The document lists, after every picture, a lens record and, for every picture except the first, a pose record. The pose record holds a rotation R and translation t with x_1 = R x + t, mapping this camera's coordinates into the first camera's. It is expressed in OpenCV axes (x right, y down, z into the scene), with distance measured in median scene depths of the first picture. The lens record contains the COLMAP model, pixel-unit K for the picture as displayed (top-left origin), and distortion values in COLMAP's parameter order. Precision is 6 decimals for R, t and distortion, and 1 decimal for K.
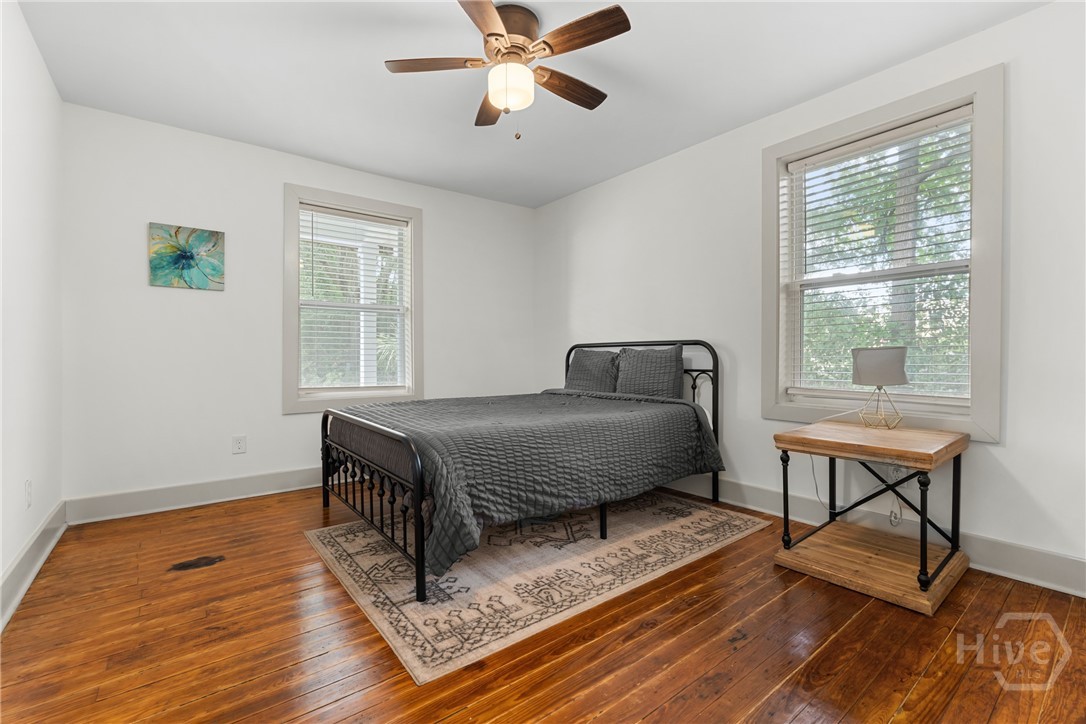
lens RADIAL K [[476.8, 0, 542.0], [0, 476.8, 358.4], [0, 0, 1]] dist [-0.000338, 0.000017]
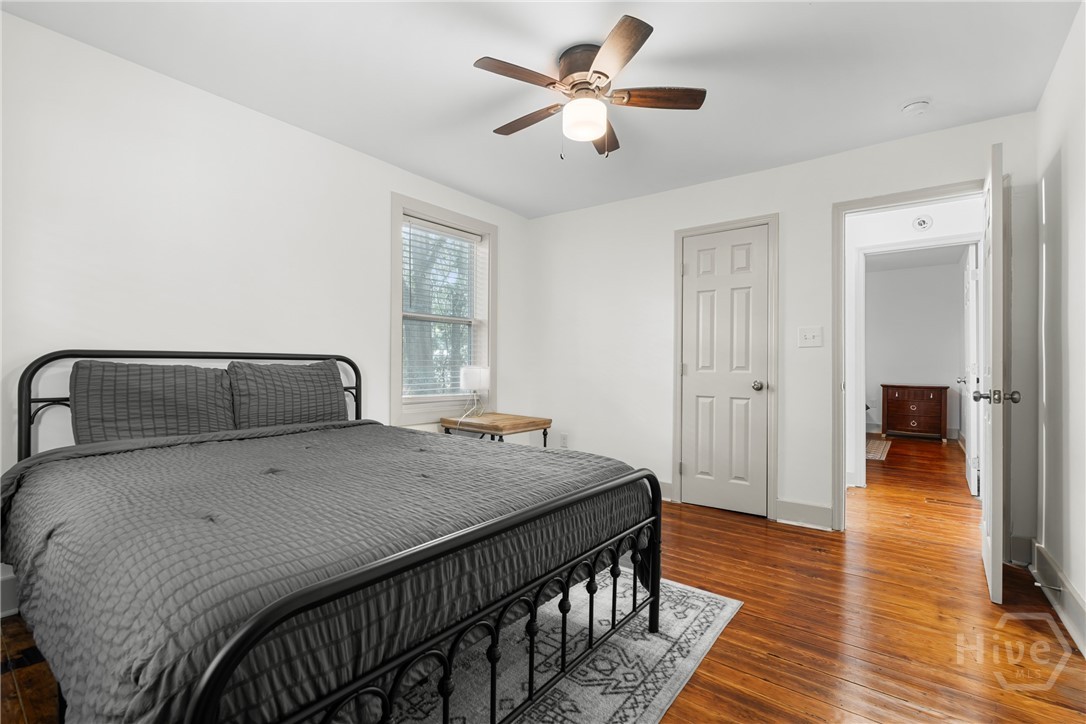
lens RADIAL K [[476.8, 0, 539.0], [0, 476.8, 362.6], [0, 0, 1]] dist [-0.000338, 0.000017]
pose [[-0.241515, 0.011813, 0.970325, -1.088102], [0.006163, 0.999924, -0.010639, -0.020666], [-0.970377, 0.003411, -0.241570, 1.395918]]
